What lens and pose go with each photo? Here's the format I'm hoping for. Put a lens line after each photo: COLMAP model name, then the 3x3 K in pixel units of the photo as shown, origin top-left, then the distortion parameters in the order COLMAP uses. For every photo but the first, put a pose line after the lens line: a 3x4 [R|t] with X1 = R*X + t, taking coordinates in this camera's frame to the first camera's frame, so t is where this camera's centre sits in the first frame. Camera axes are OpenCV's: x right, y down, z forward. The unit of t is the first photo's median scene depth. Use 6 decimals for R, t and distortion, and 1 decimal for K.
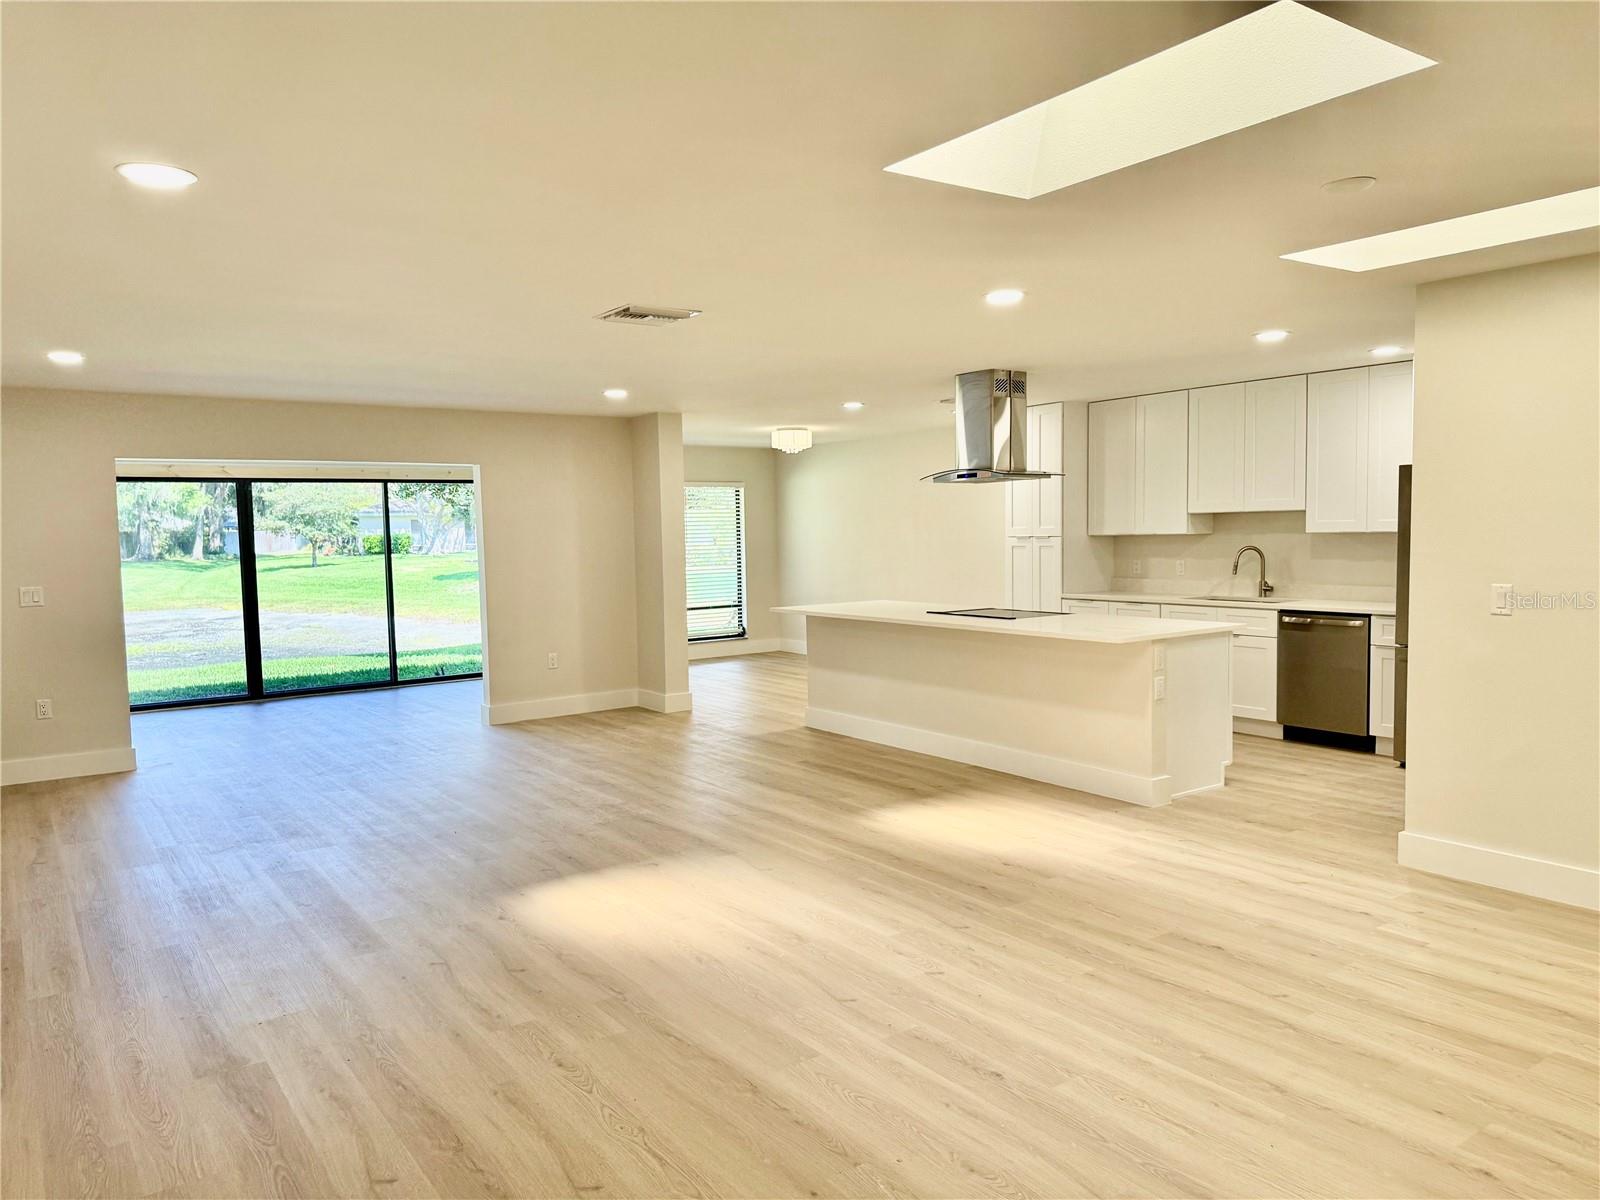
lens RADIAL K [[1114.8, 0, 809.7], [0, 1114.8, 610.7], [0, 0, 1]] dist [0.069026, -0.079648]
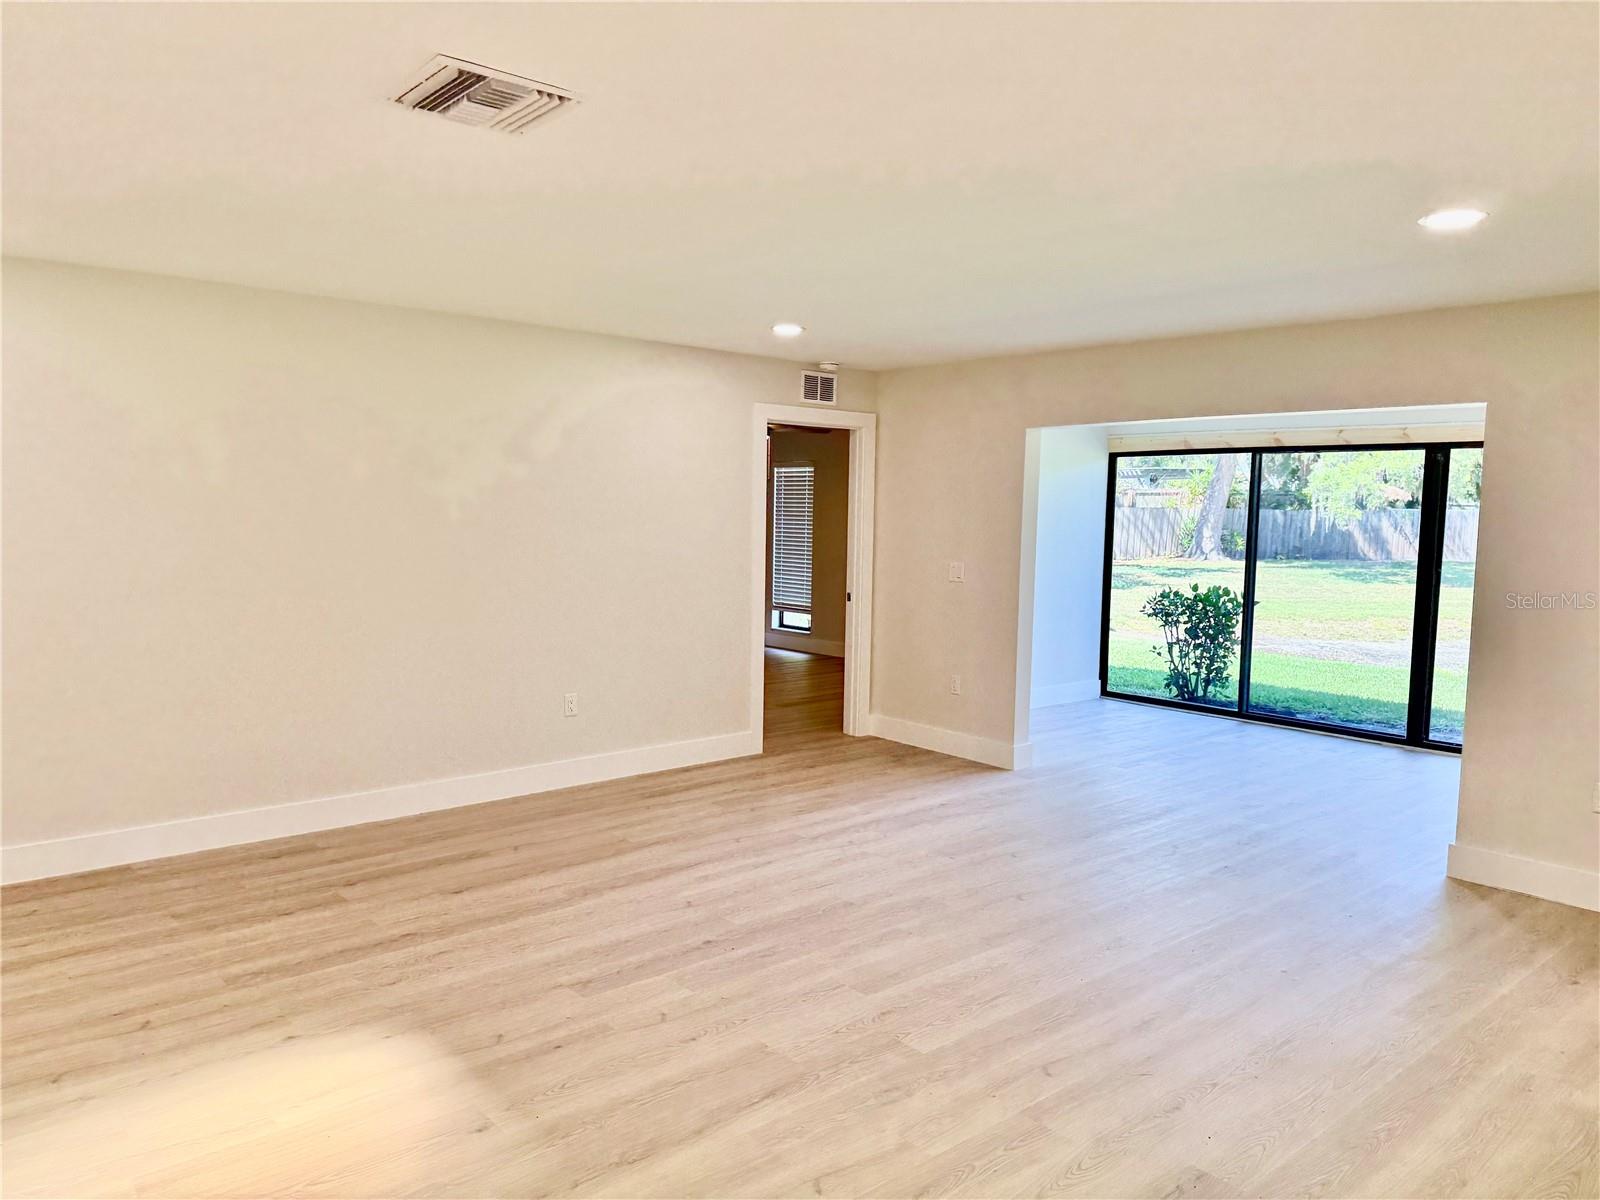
lens RADIAL K [[1114.8, 0, 810.9], [0, 1114.8, 590.3], [0, 0, 1]] dist [0.069026, -0.079648]
pose [[0.080889, 0.093648, -0.992314, 0.256414], [-0.094752, 0.991790, 0.085875, -0.061572], [0.992209, 0.087078, 0.089098, 0.706906]]
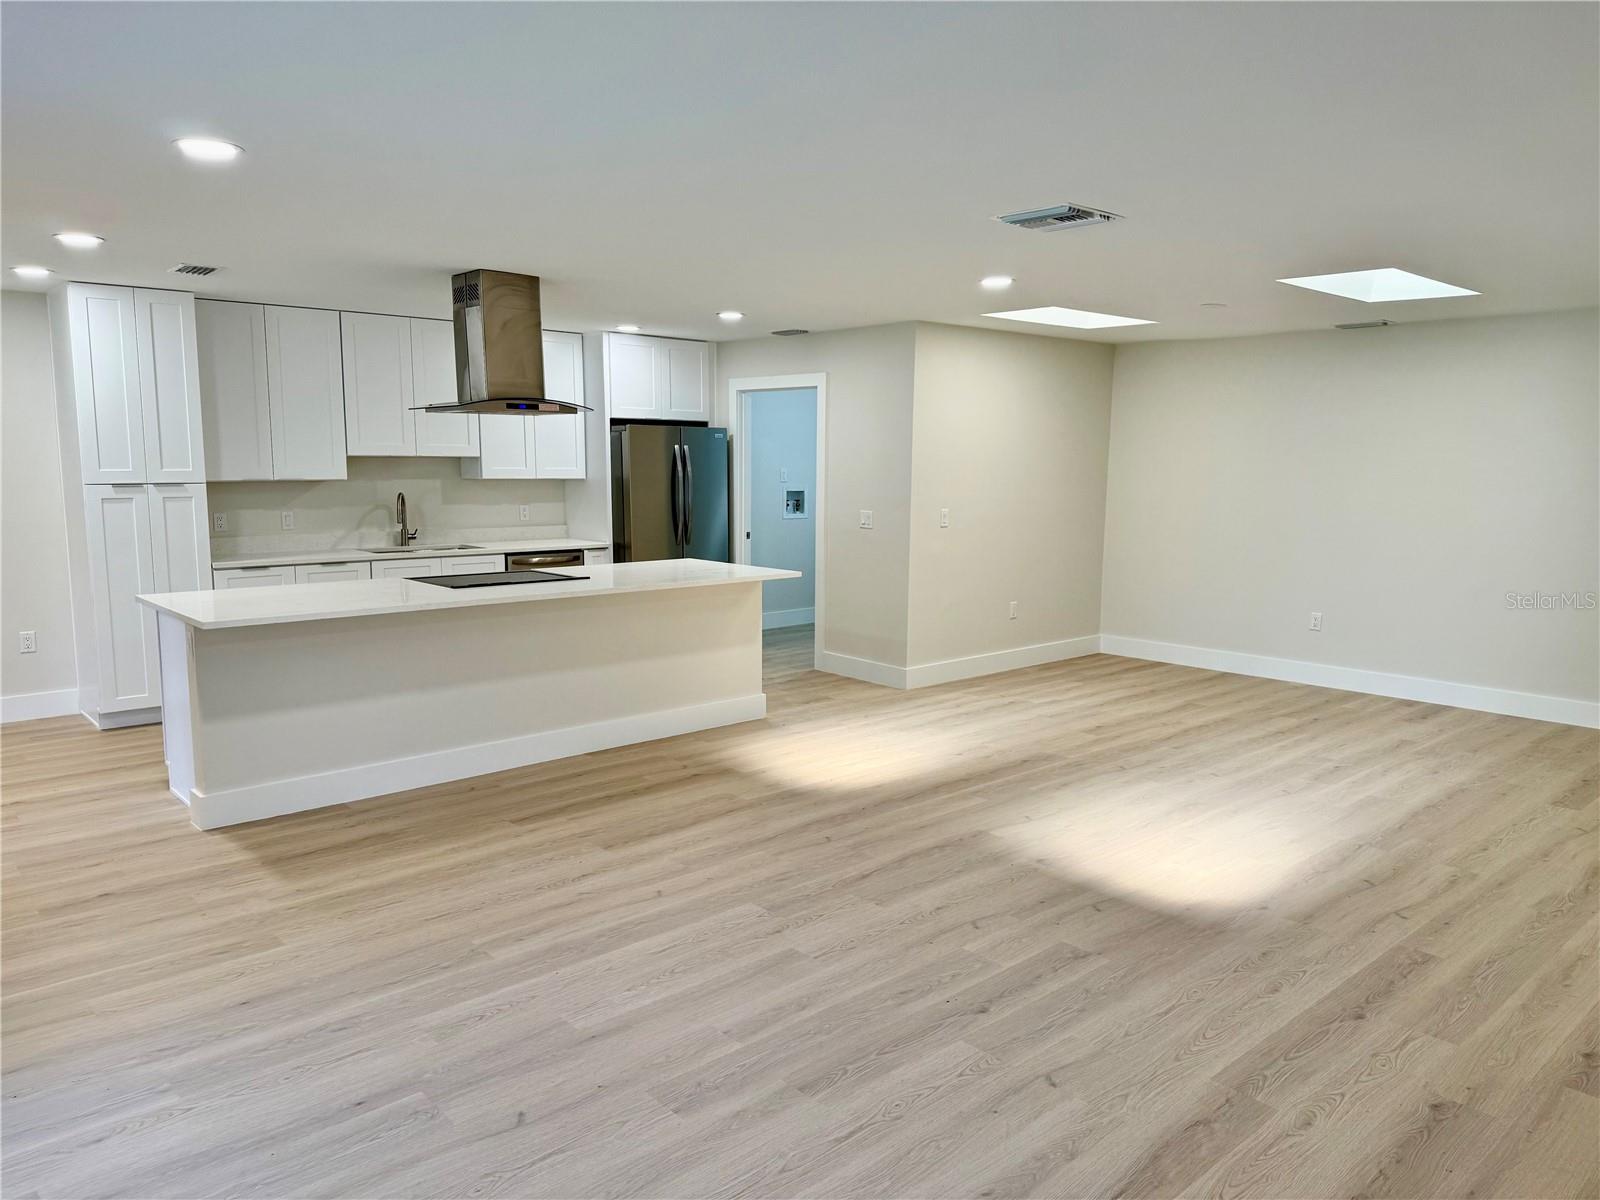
lens RADIAL K [[1114.8, 0, 810.9], [0, 1114.8, 596.7], [0, 0, 1]] dist [0.069026, -0.079648]
pose [[-0.109049, -0.105298, 0.988444, -0.624319], [0.070831, 0.991023, 0.113387, -0.057042], [-0.991510, 0.082377, -0.100611, 0.811509]]
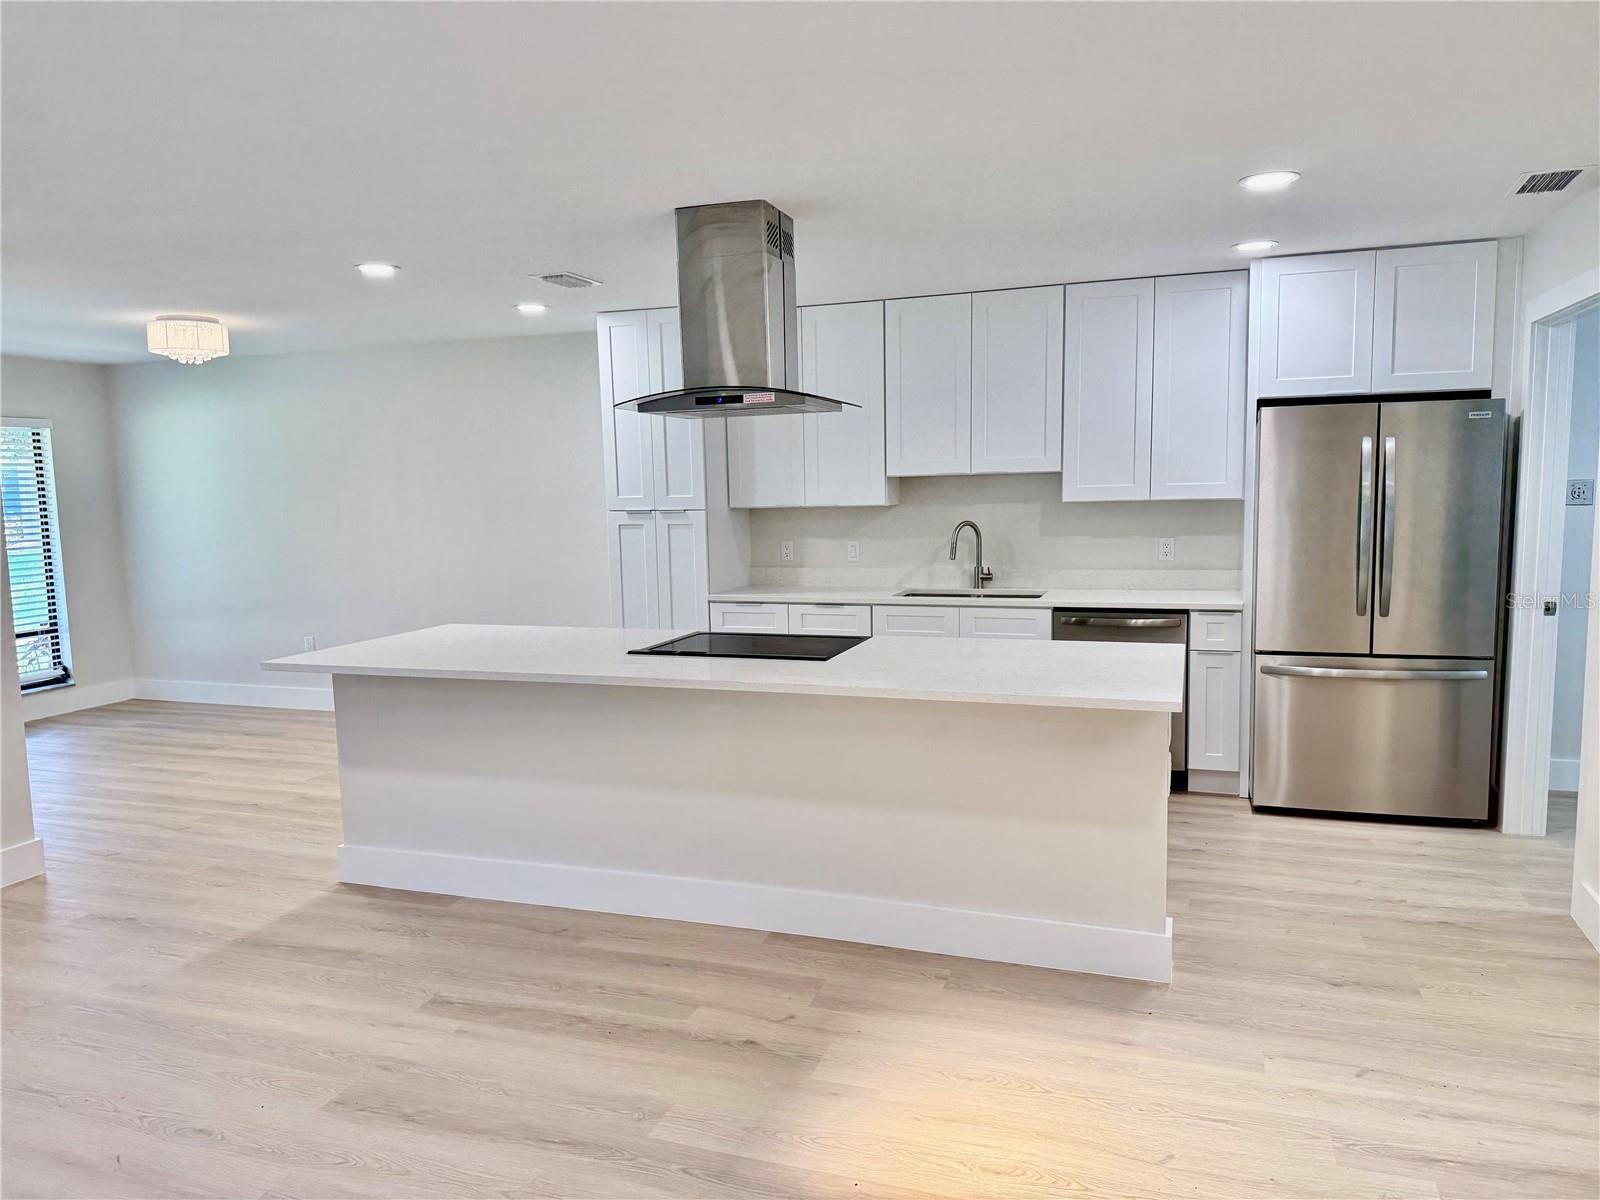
lens RADIAL K [[1114.8, 0, 798.1], [0, 1114.8, 610.7], [0, 0, 1]] dist [0.069026, -0.079648]
pose [[0.825272, -0.062019, 0.561319, -0.123990], [0.047024, 0.998046, 0.041136, -0.035994], [-0.562774, -0.007553, 0.826576, 0.486060]]
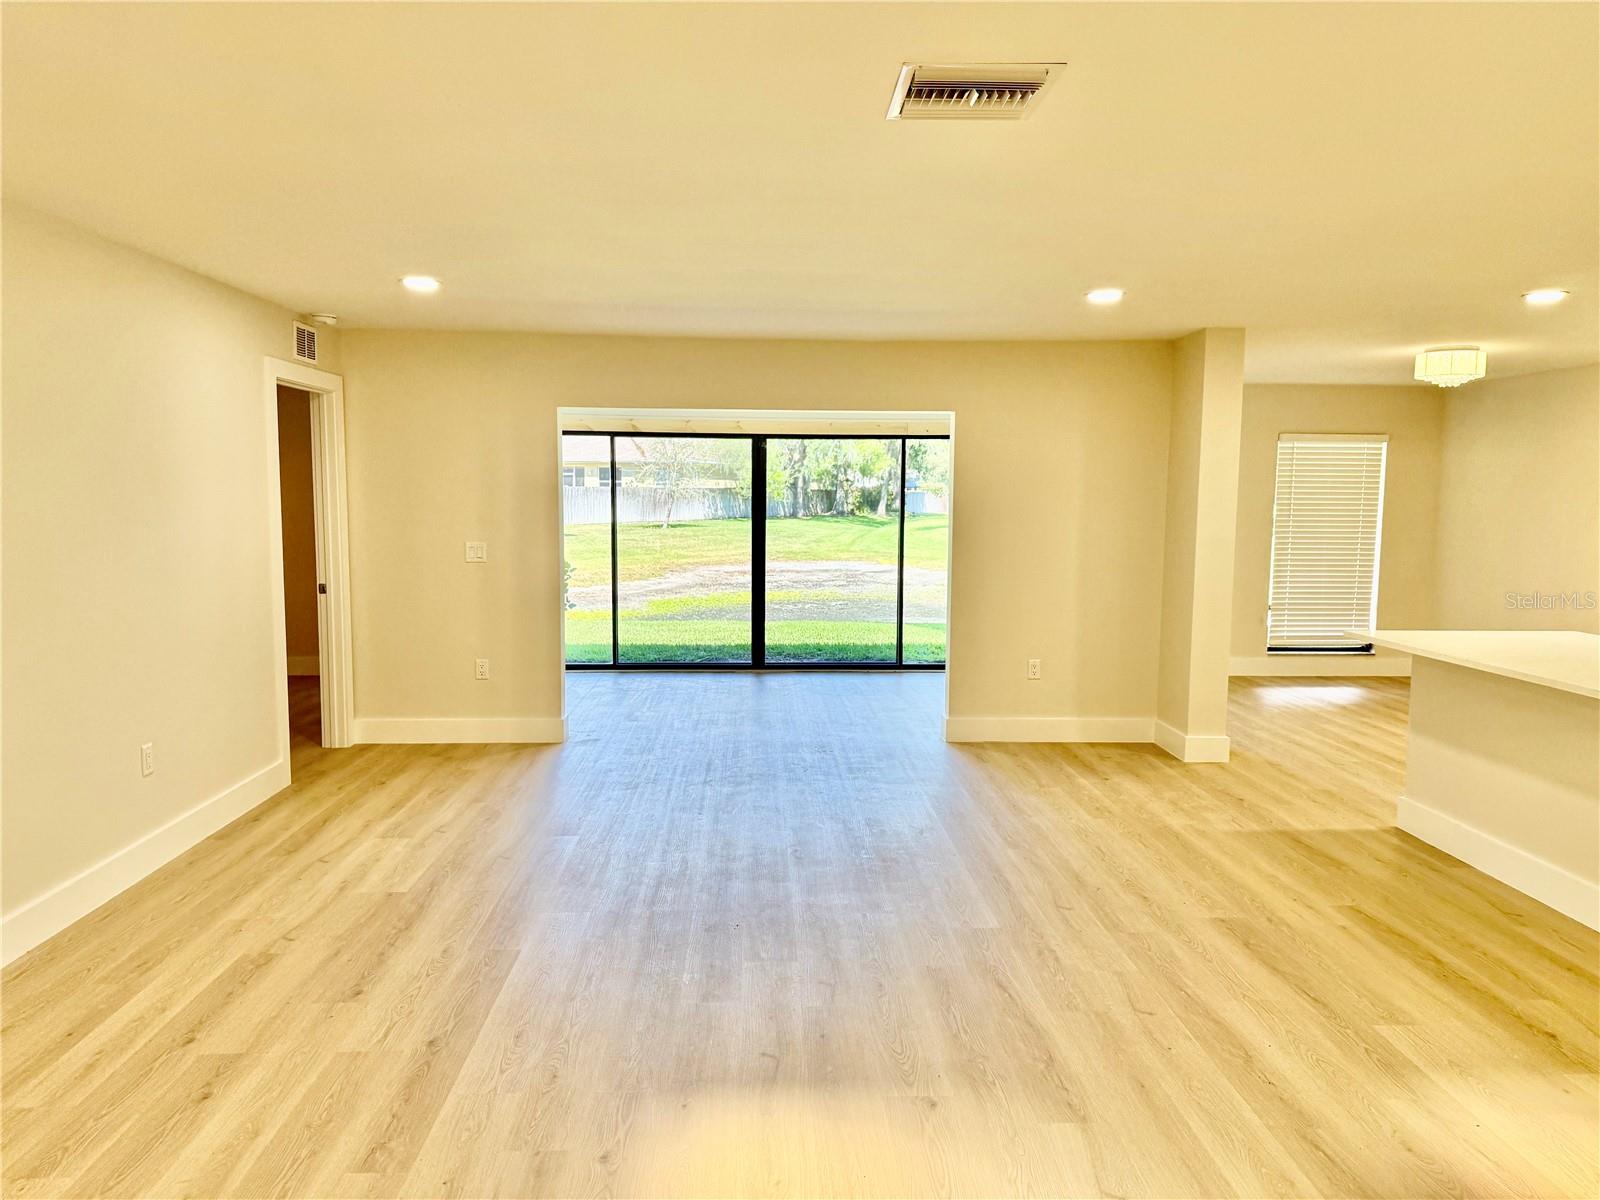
lens RADIAL K [[1114.8, 0, 794.5], [0, 1114.8, 608.1], [0, 0, 1]] dist [0.069026, -0.079648]
pose [[0.827472, 0.082512, -0.555412, 0.062562], [-0.066375, 0.996583, 0.049165, -0.026948], [0.557570, -0.003818, 0.830121, 0.323338]]
